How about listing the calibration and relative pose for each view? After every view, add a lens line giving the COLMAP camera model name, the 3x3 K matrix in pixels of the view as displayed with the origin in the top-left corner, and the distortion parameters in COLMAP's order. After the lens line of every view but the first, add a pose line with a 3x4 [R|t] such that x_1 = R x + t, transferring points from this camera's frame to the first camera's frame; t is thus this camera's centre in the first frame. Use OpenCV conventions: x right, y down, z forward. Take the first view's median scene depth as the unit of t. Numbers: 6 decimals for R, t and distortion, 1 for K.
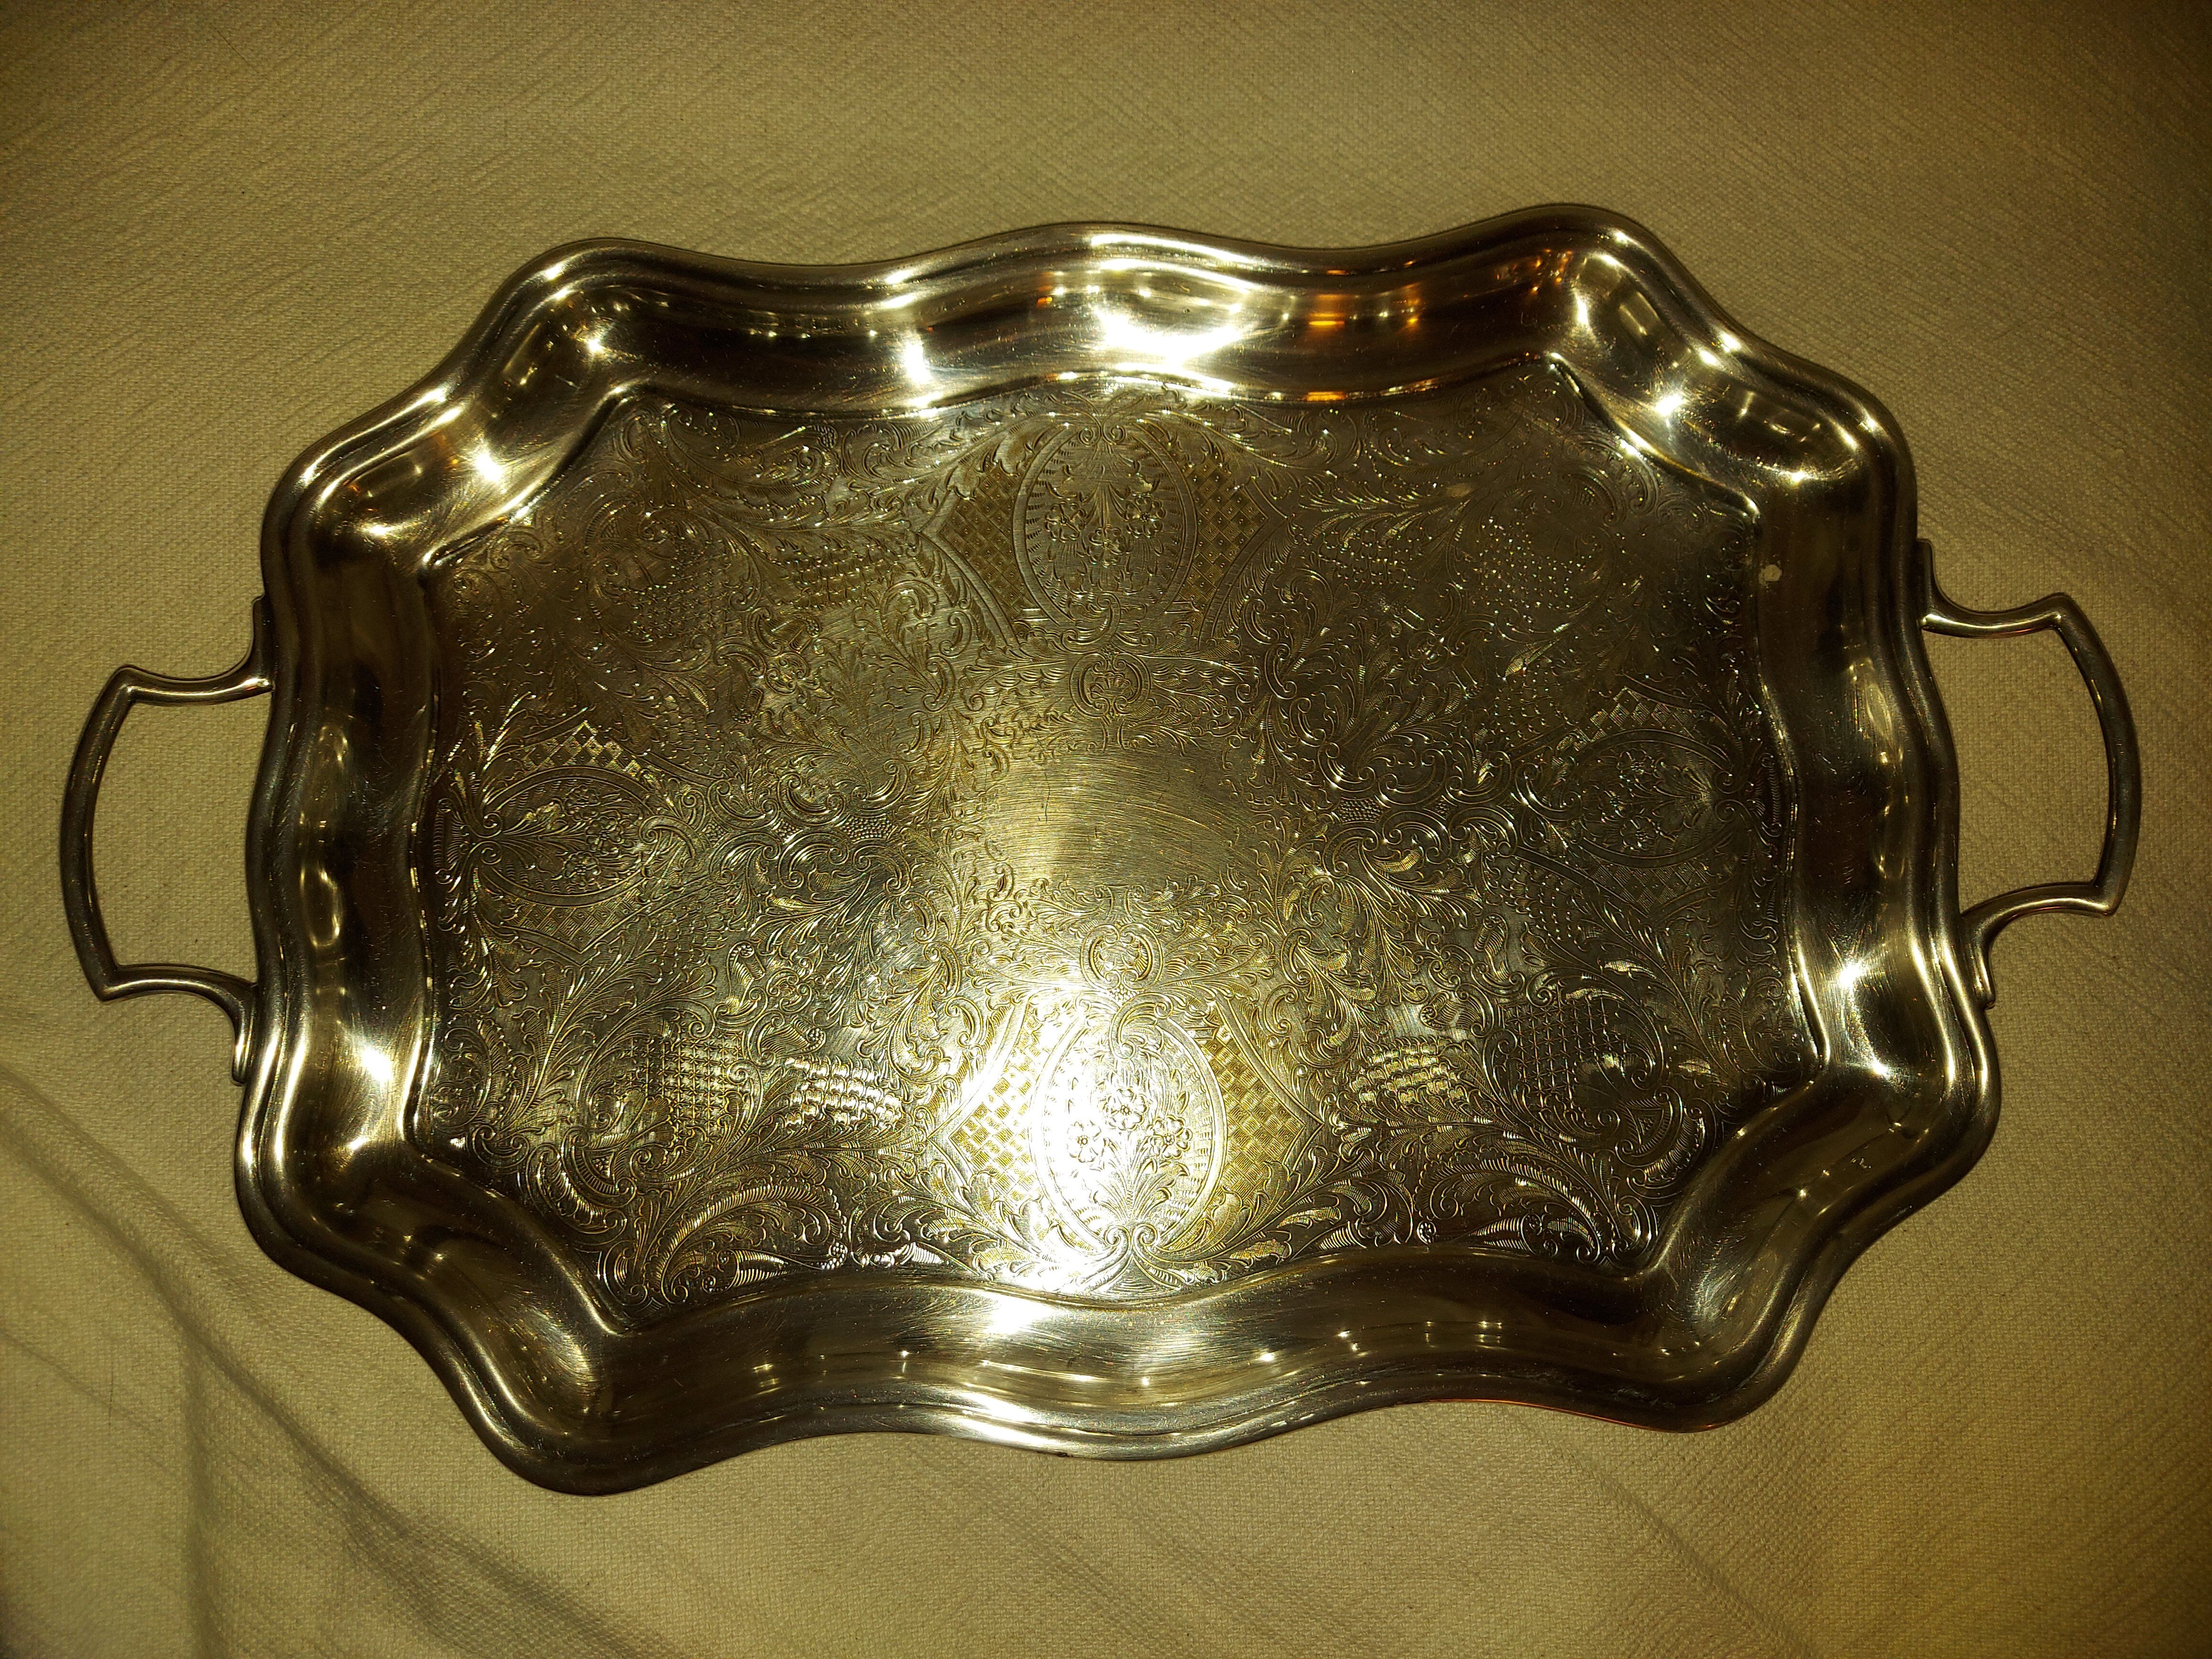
lens RADIAL K [[1599.9, 0, 1112.7], [0, 1599.9, 828.4], [0, 0, 1]] dist [0.095780, -0.105318]
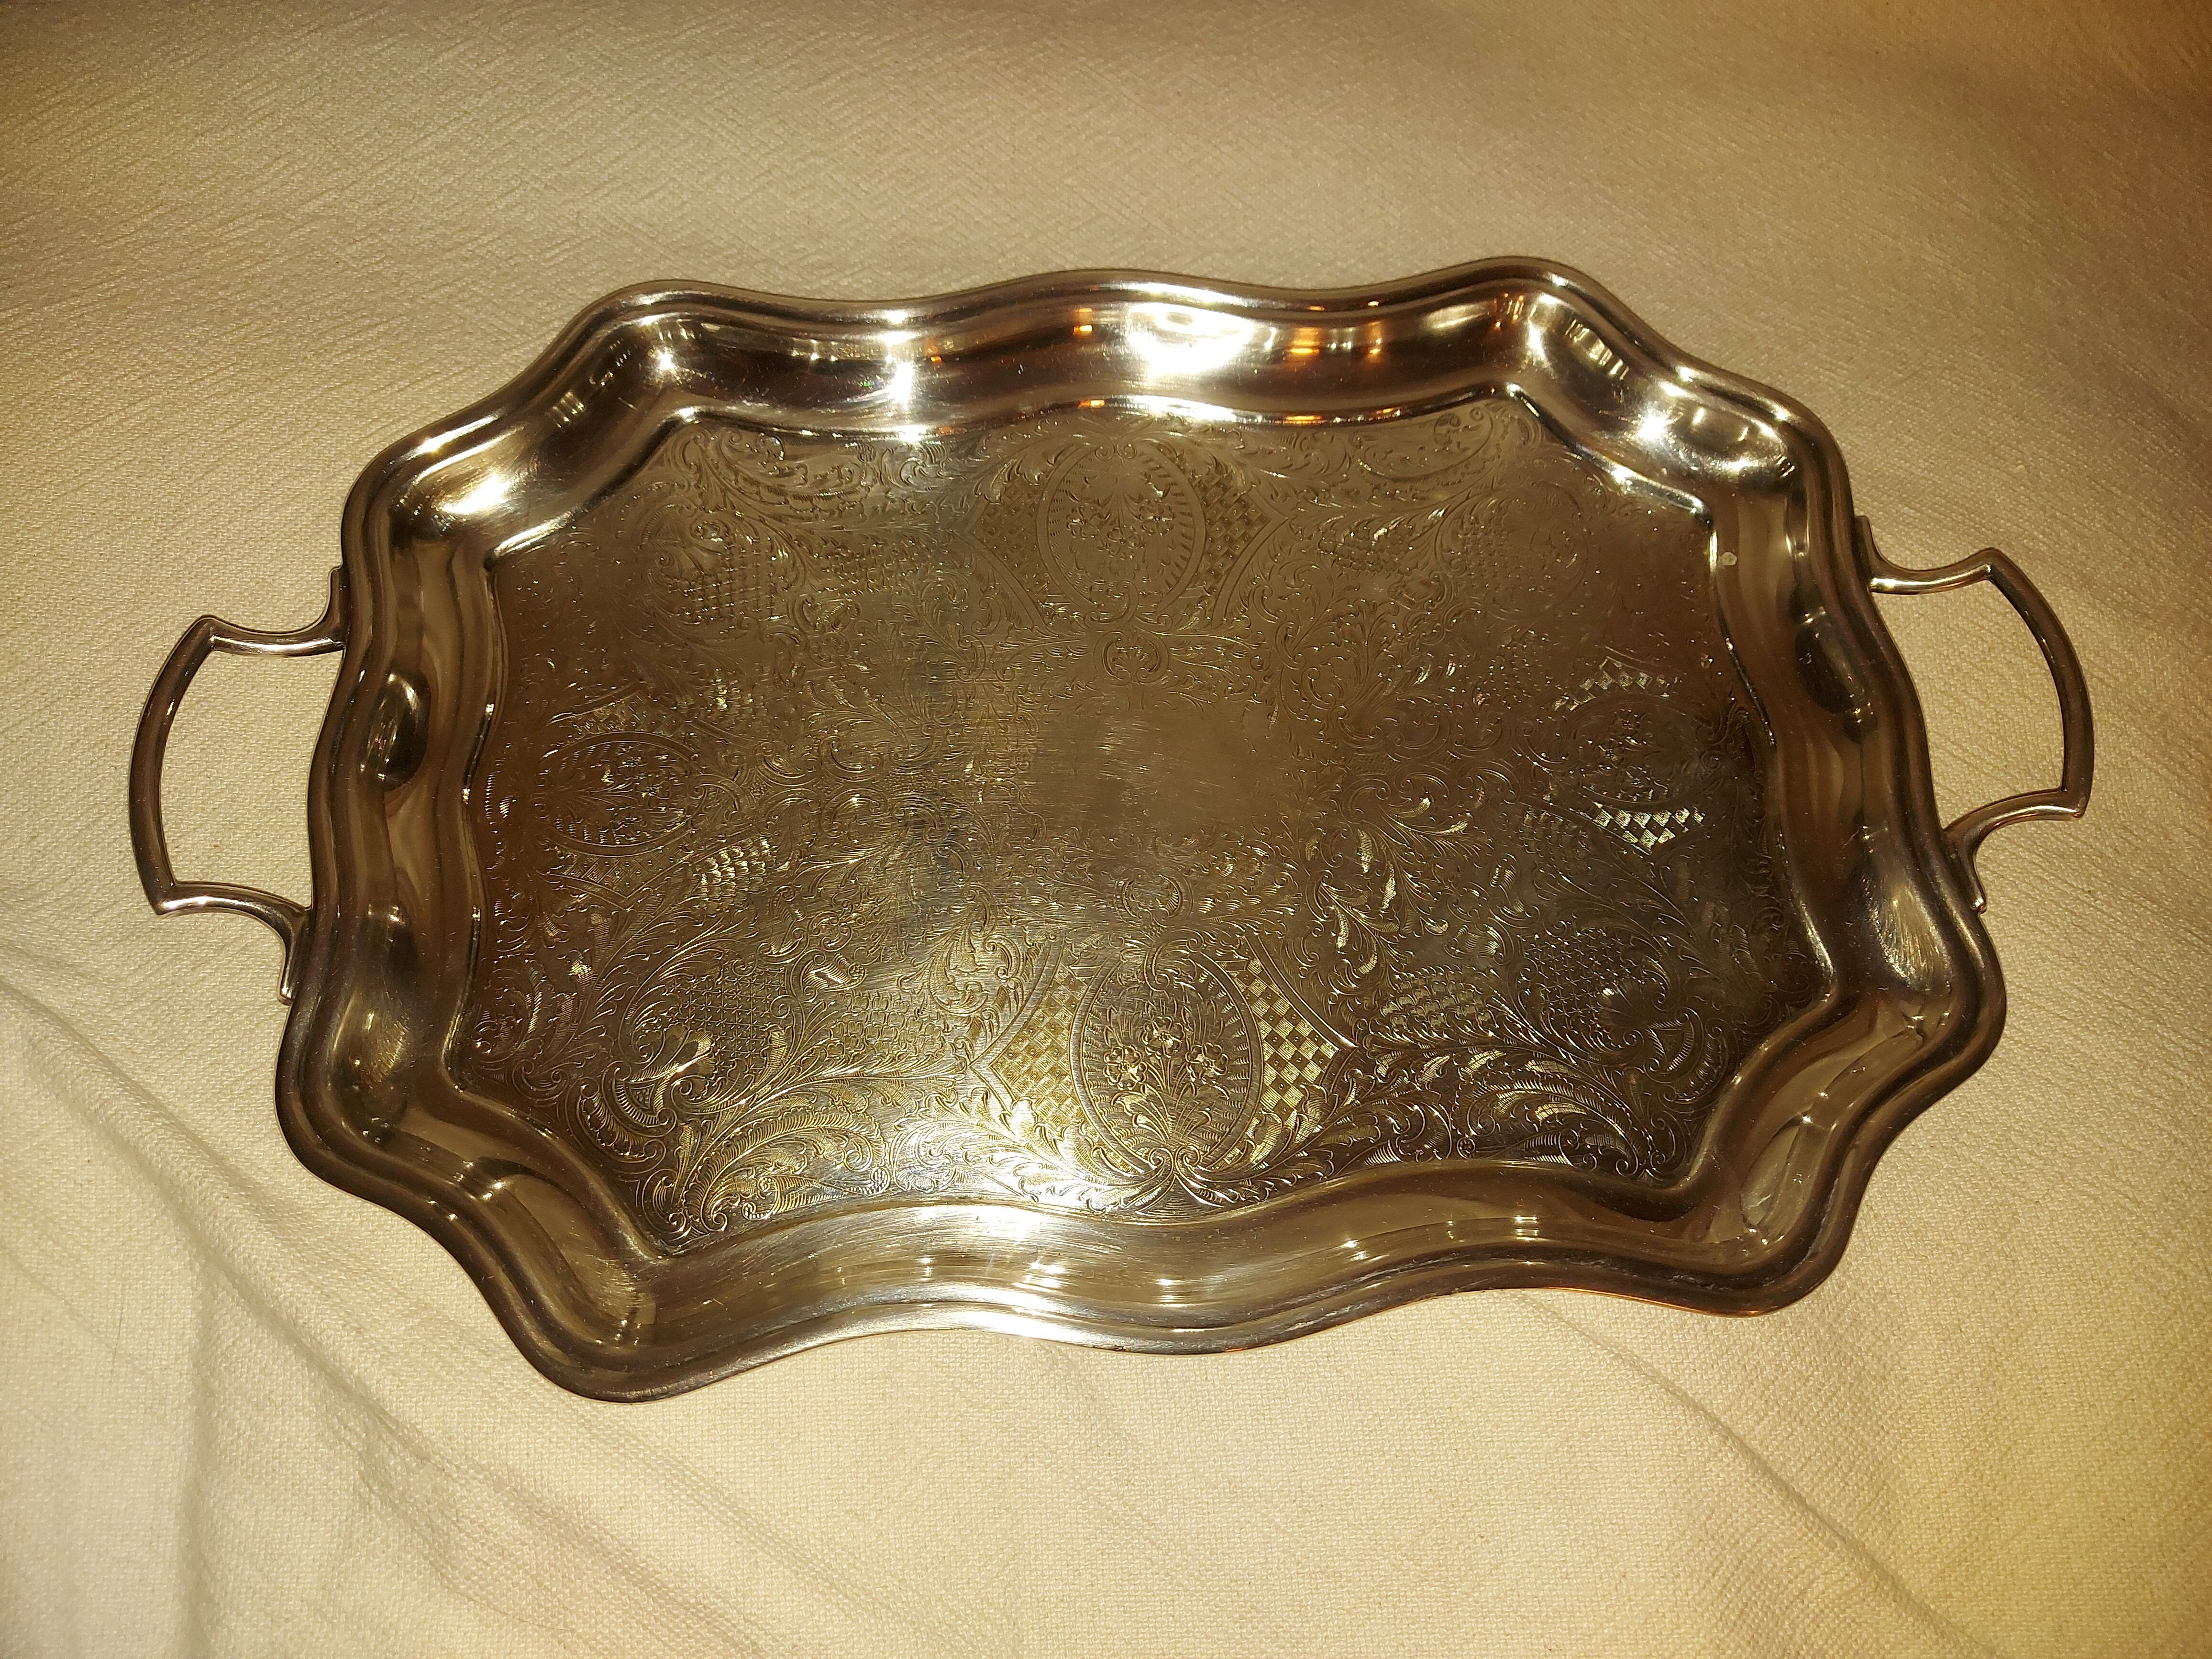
lens RADIAL K [[1599.9, 0, 1112.7], [0, 1599.9, 828.4], [0, 0, 1]] dist [0.095780, -0.105318]
pose [[0.999054, -0.018473, 0.039360, -0.057179], [0.026806, 0.974433, -0.223072, 0.254075], [-0.034233, 0.223917, 0.974007, -0.014408]]
